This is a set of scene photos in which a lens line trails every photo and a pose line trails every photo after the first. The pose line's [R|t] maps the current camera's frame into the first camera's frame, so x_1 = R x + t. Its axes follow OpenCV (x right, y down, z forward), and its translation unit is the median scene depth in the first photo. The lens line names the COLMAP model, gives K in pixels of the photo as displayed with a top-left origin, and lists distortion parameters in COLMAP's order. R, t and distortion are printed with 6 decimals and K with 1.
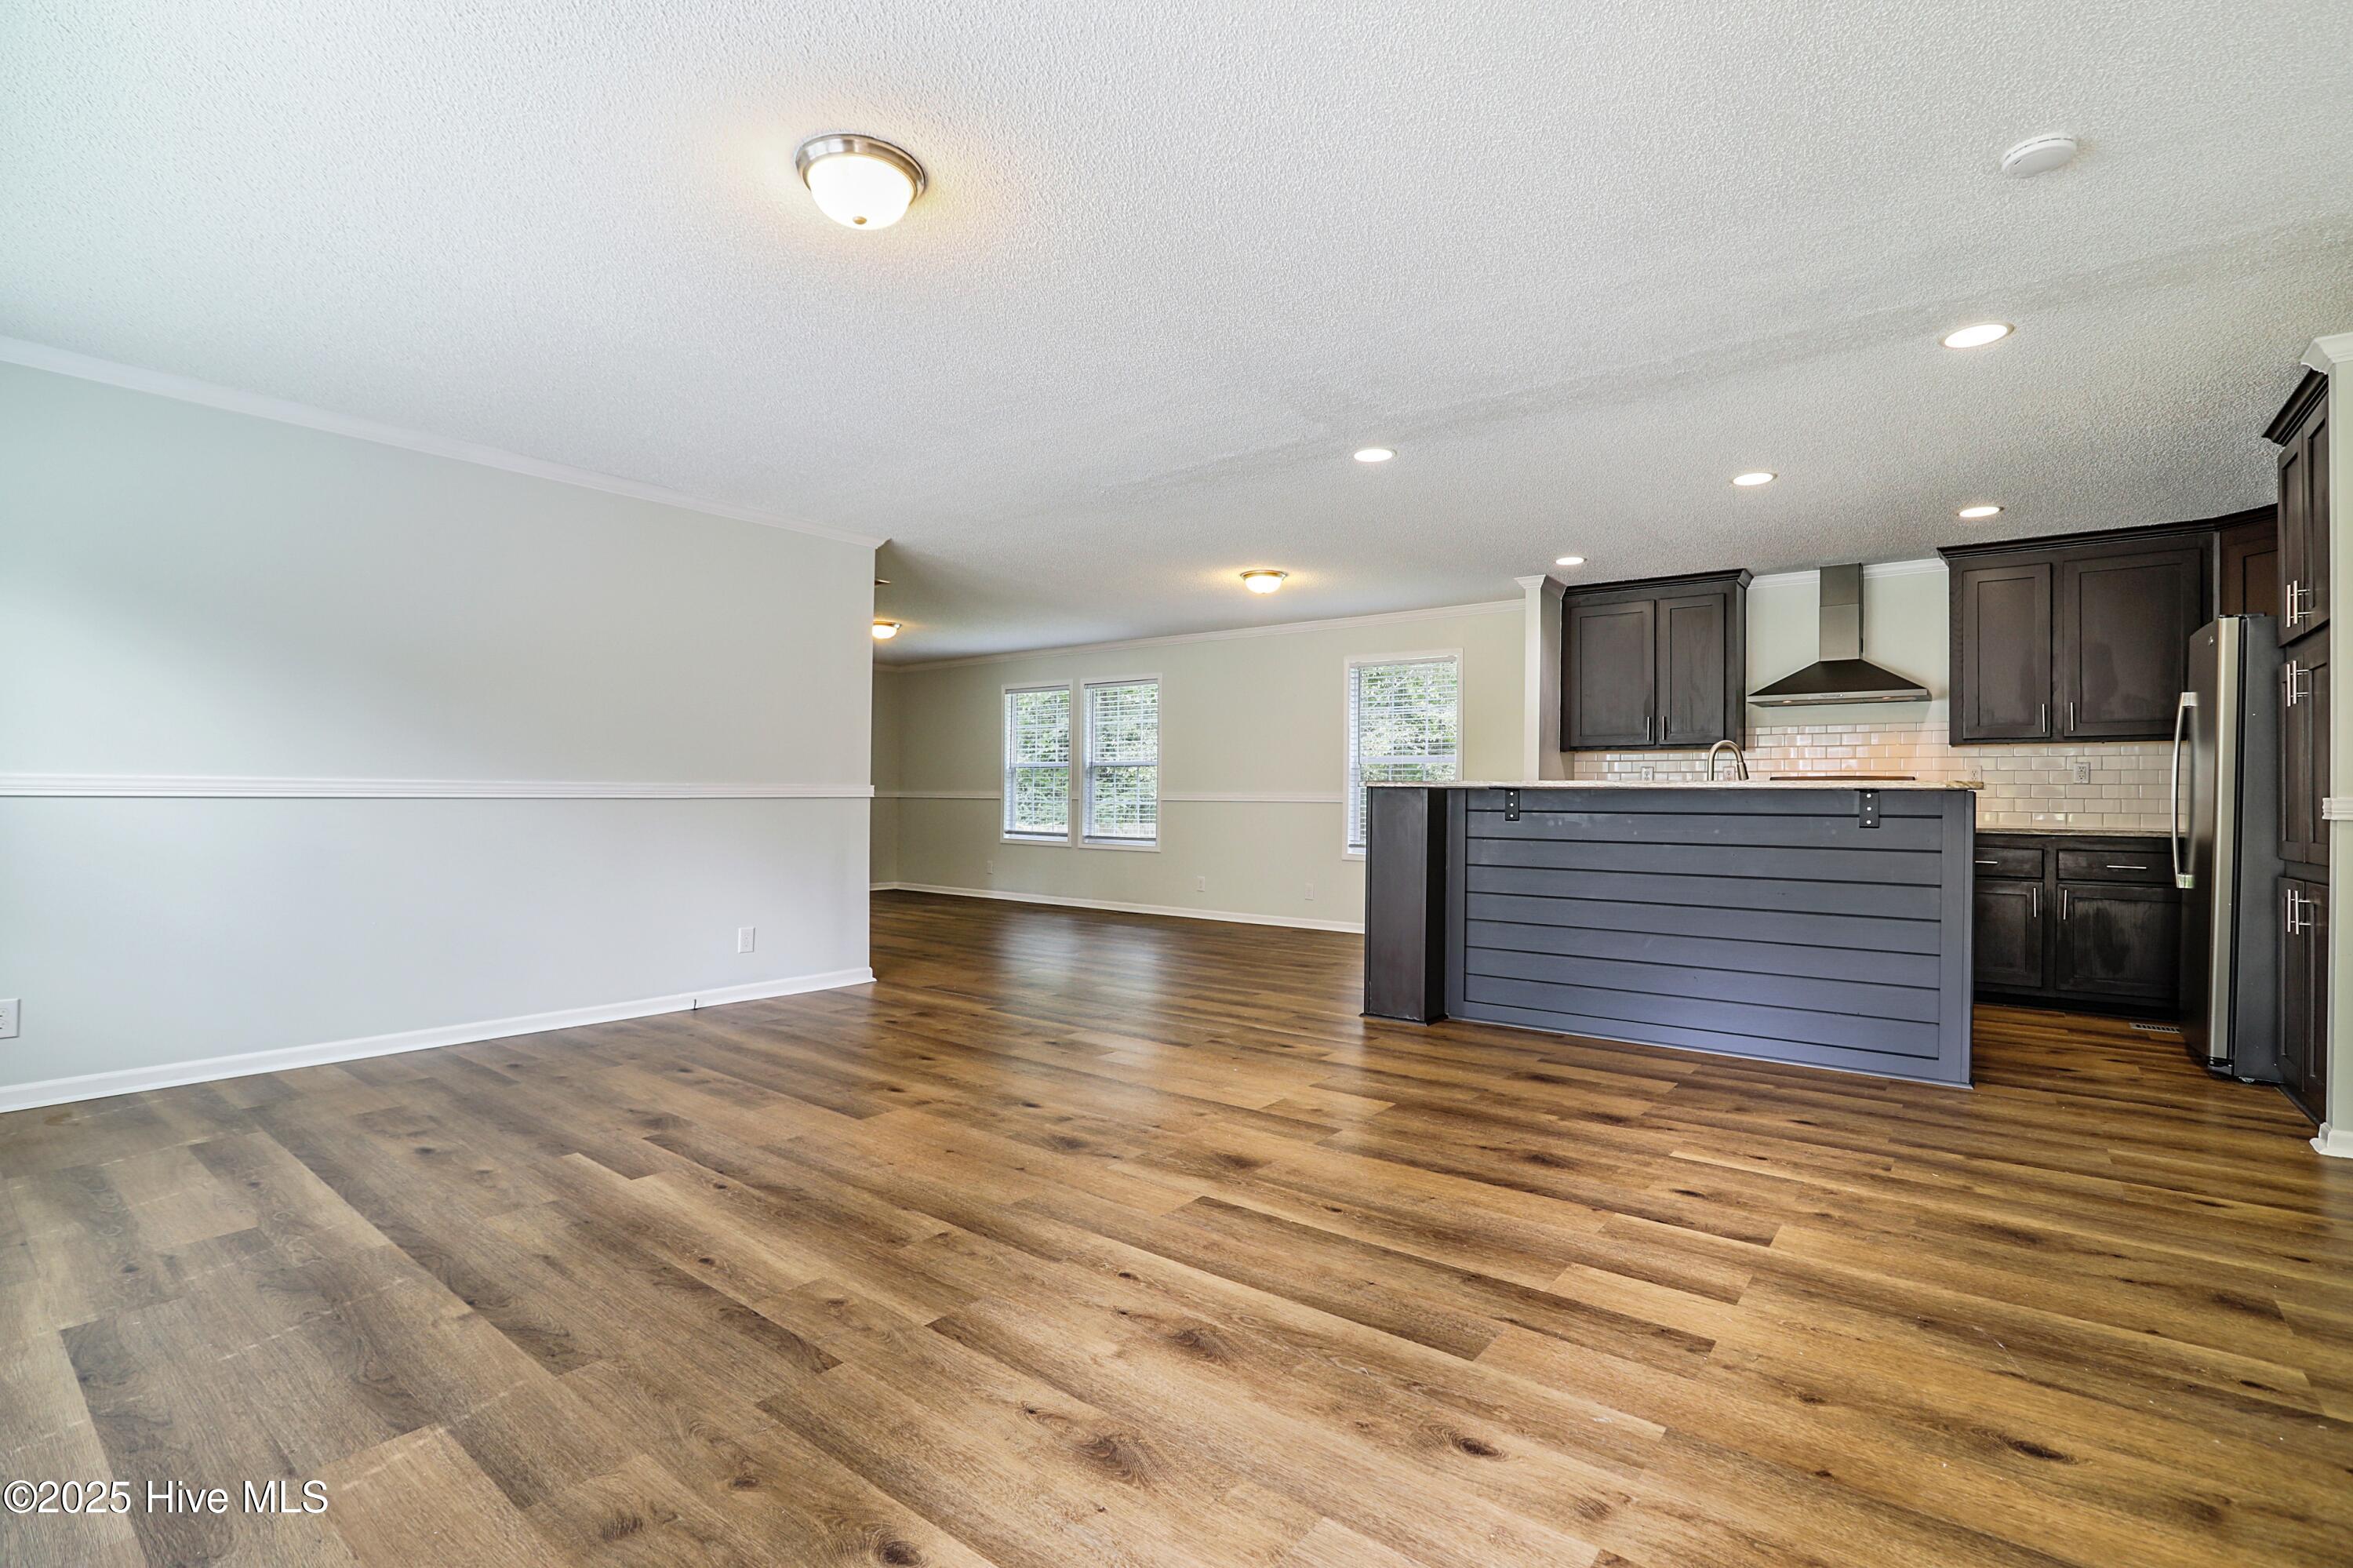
lens RADIAL K [[1065.5, 0, 1174.7], [0, 1065.5, 792.6], [0, 0, 1]] dist [-0.001370, 0.001693]
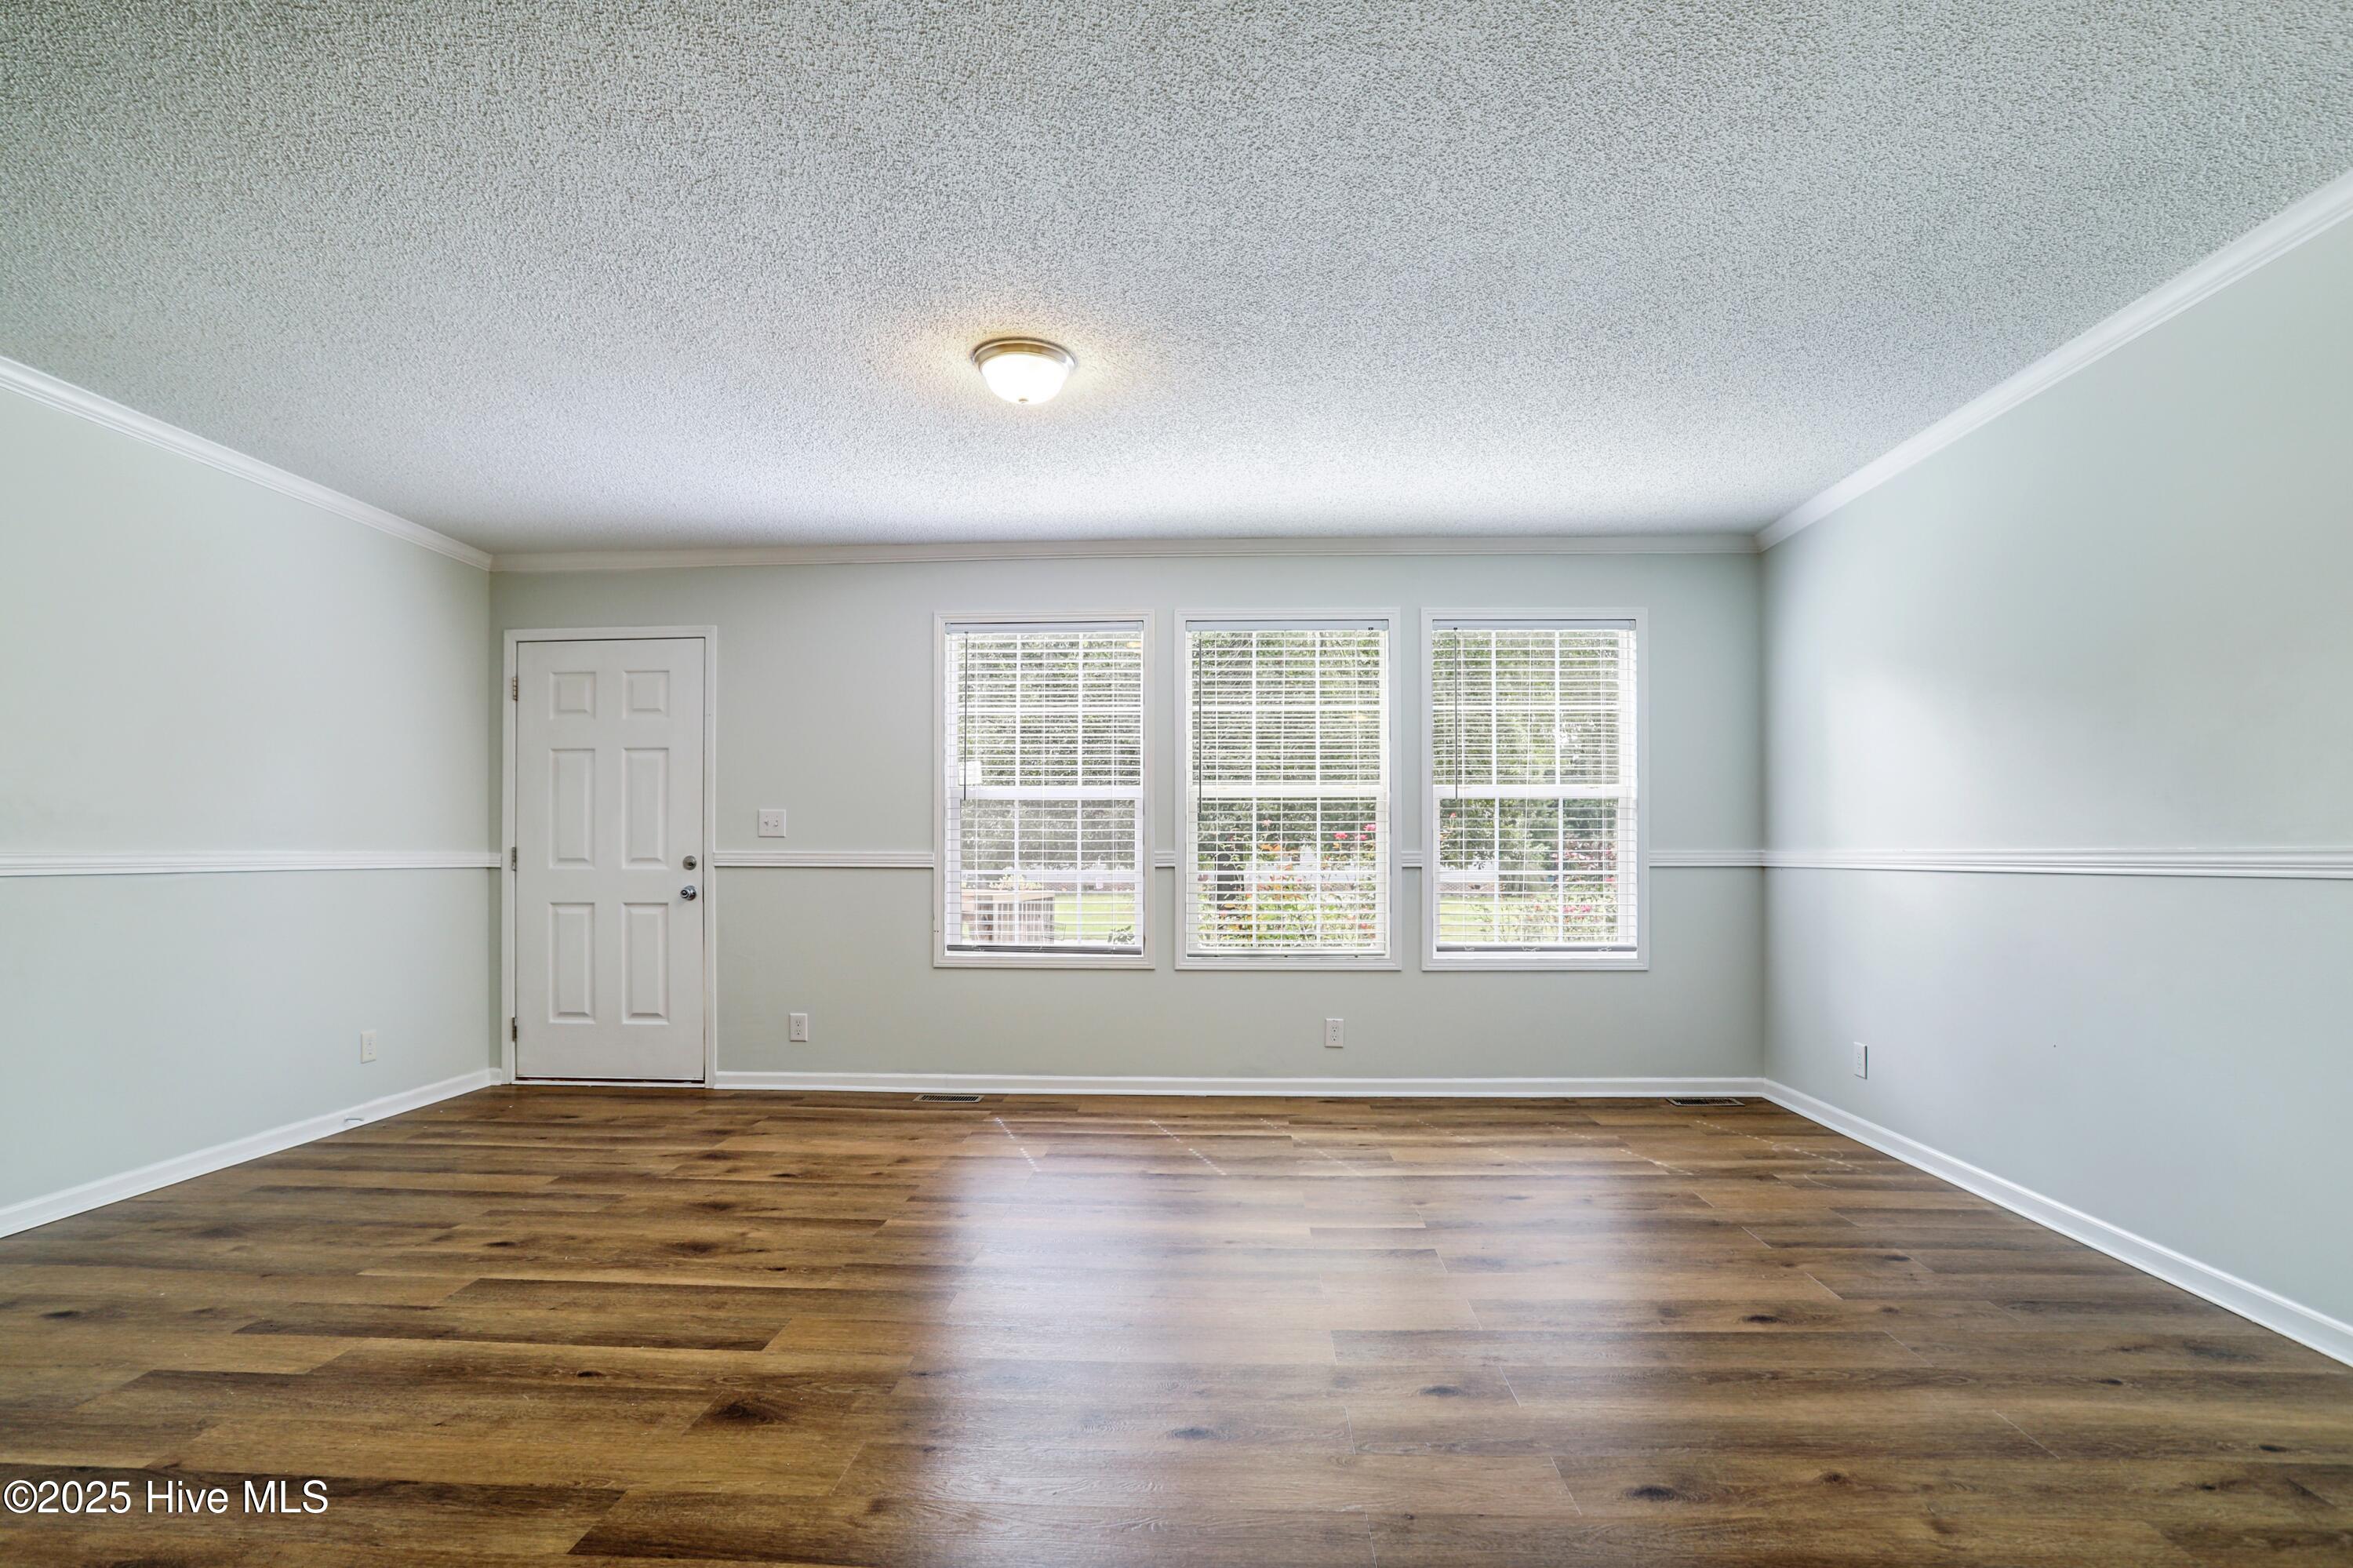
lens RADIAL K [[1065.5, 0, 1110.5], [0, 1065.5, 861.6], [0, 0, 1]] dist [-0.001370, 0.001693]
pose [[-0.825969, -0.004853, -0.563695, 0.306348], [0.000465, 0.999957, -0.009290, 0.004533], [0.563716, -0.007935, -0.825931, 2.073442]]
